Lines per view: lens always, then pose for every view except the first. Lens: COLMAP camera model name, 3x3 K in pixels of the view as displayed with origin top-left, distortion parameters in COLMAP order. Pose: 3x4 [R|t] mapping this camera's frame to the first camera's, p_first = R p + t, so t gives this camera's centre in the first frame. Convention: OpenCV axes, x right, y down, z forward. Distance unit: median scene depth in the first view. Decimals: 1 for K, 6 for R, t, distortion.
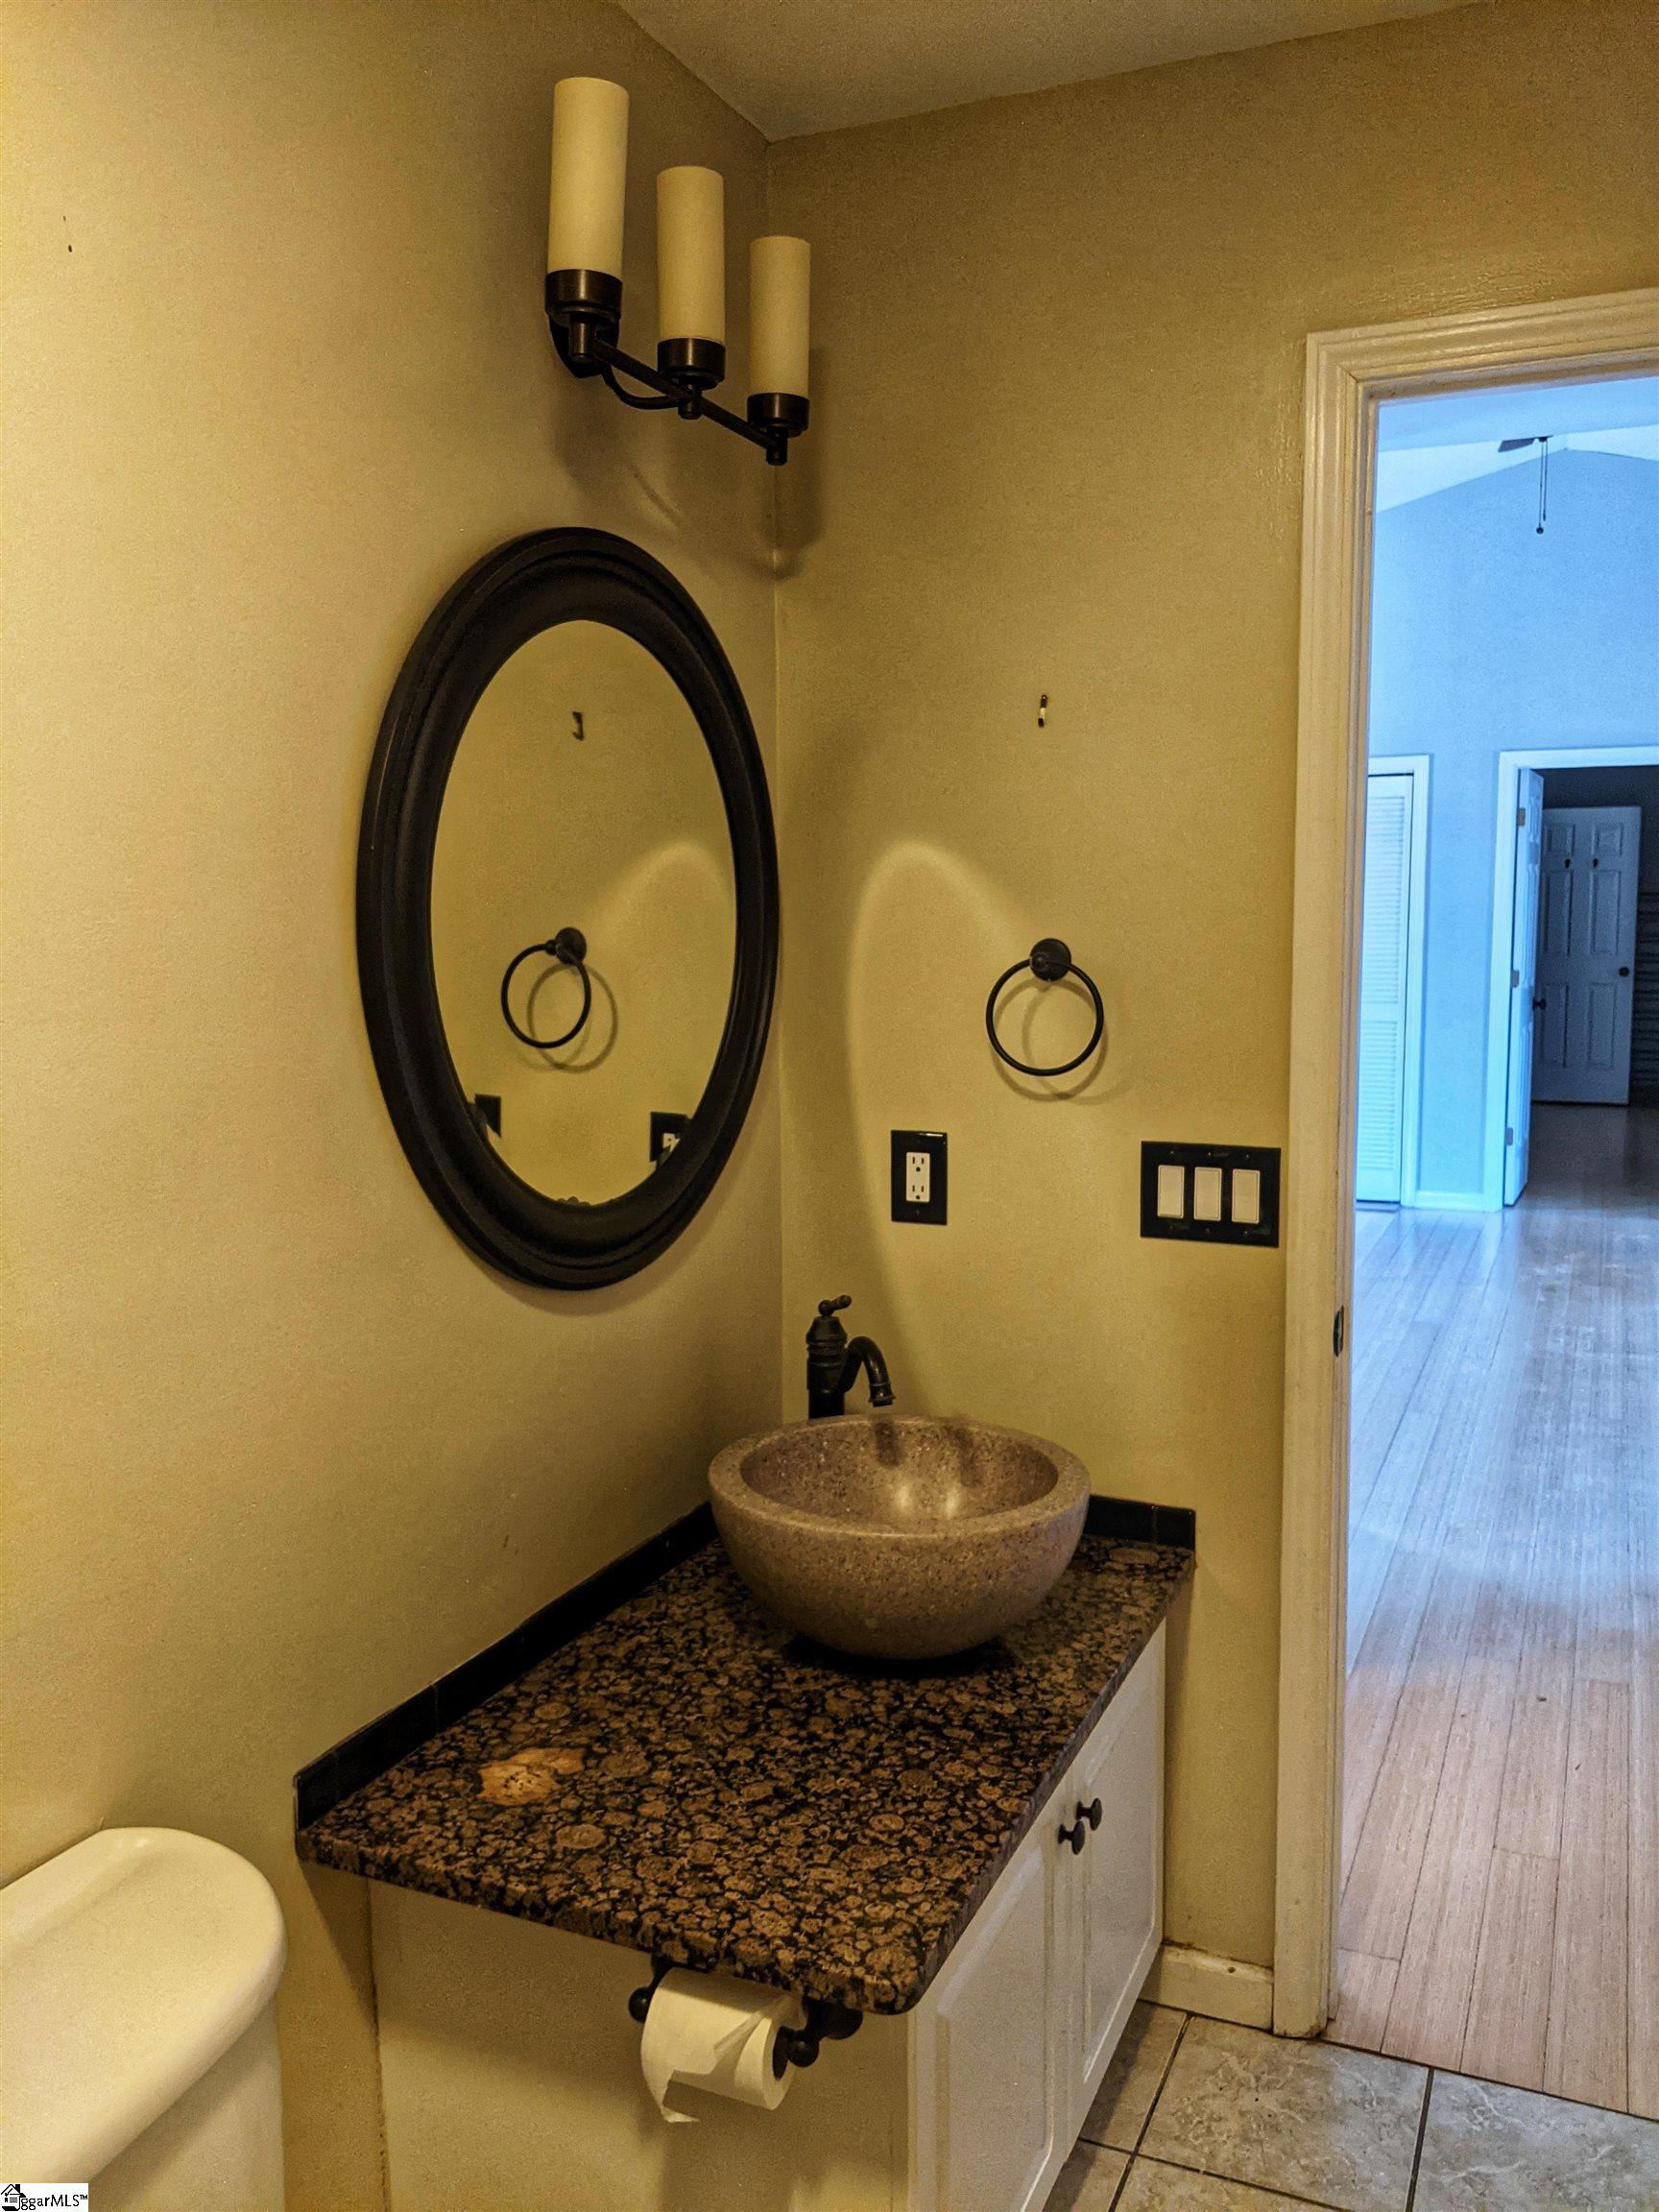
lens RADIAL K [[1785.9, 0, 822.2], [0, 1785.9, 1105.2], [0, 0, 1]] dist [0.032518, -0.006595]
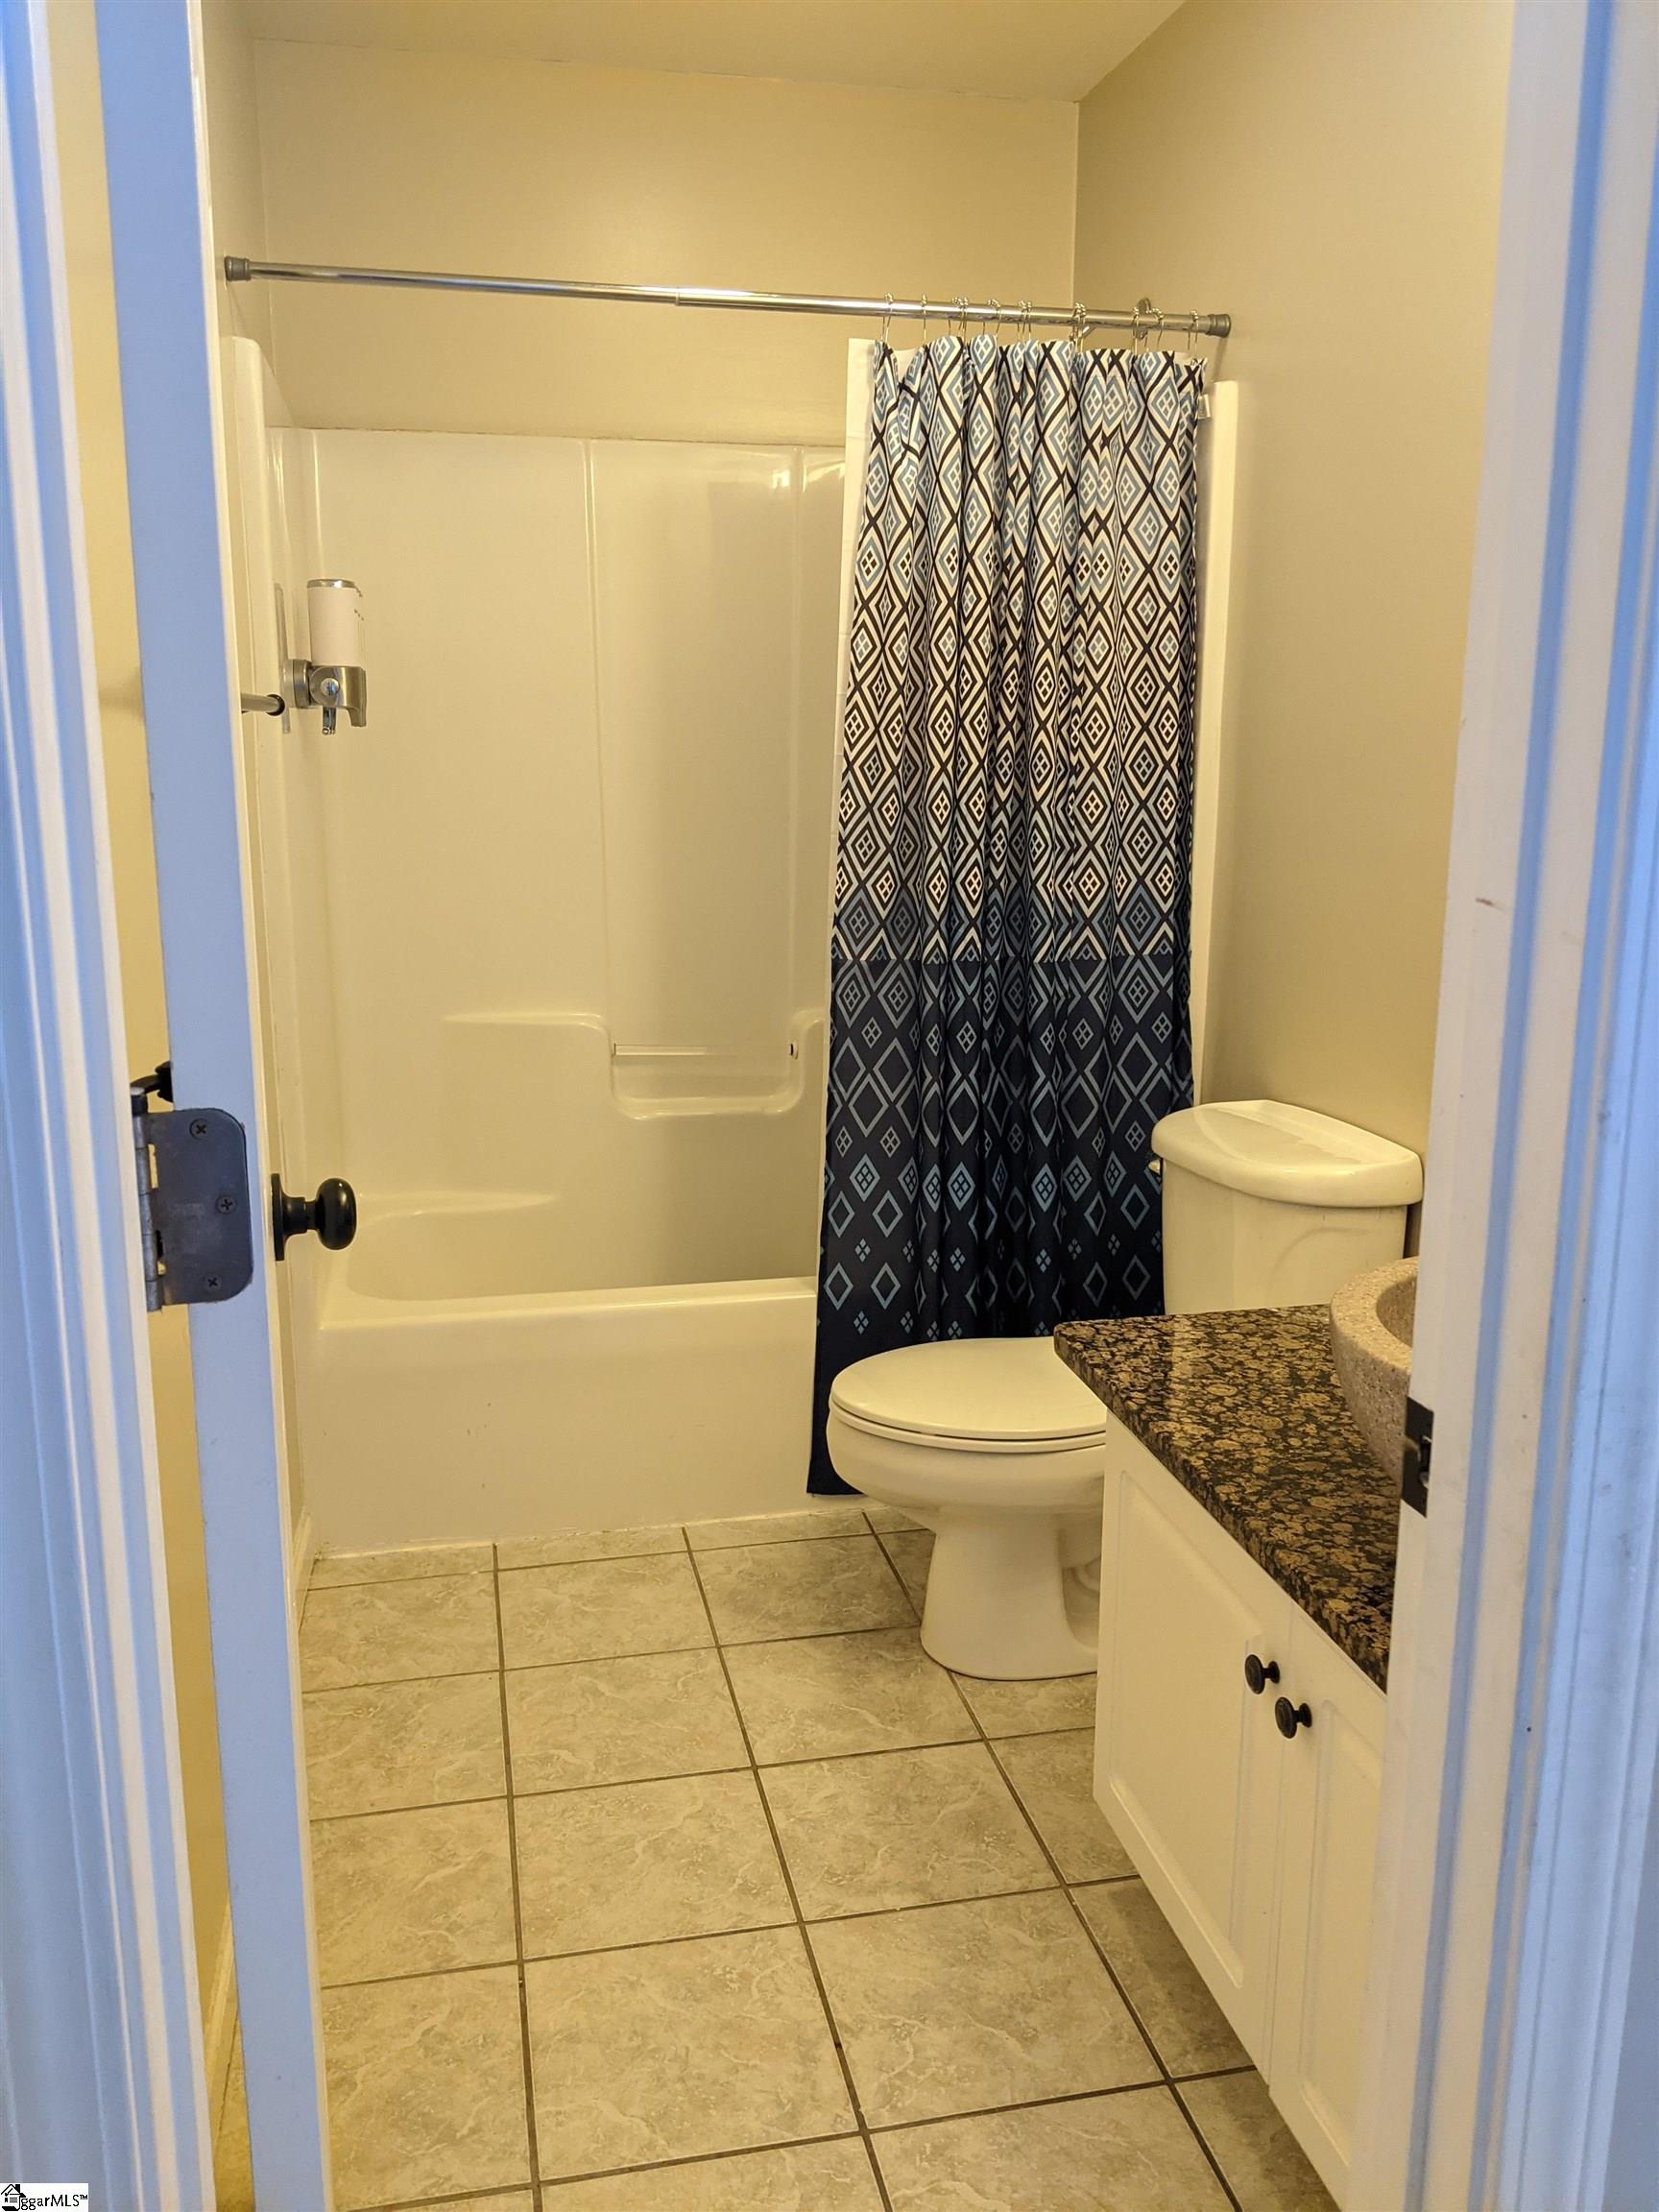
lens RADIAL K [[1785.9, 0, 822.2], [0, 1785.9, 1105.2], [0, 0, 1]] dist [0.032518, -0.006595]
pose [[-0.810049, 0.125617, -0.572749, 0.842416], [-0.064114, 0.951952, 0.299462, -0.088813], [0.582847, 0.279300, -0.763074, 1.627008]]
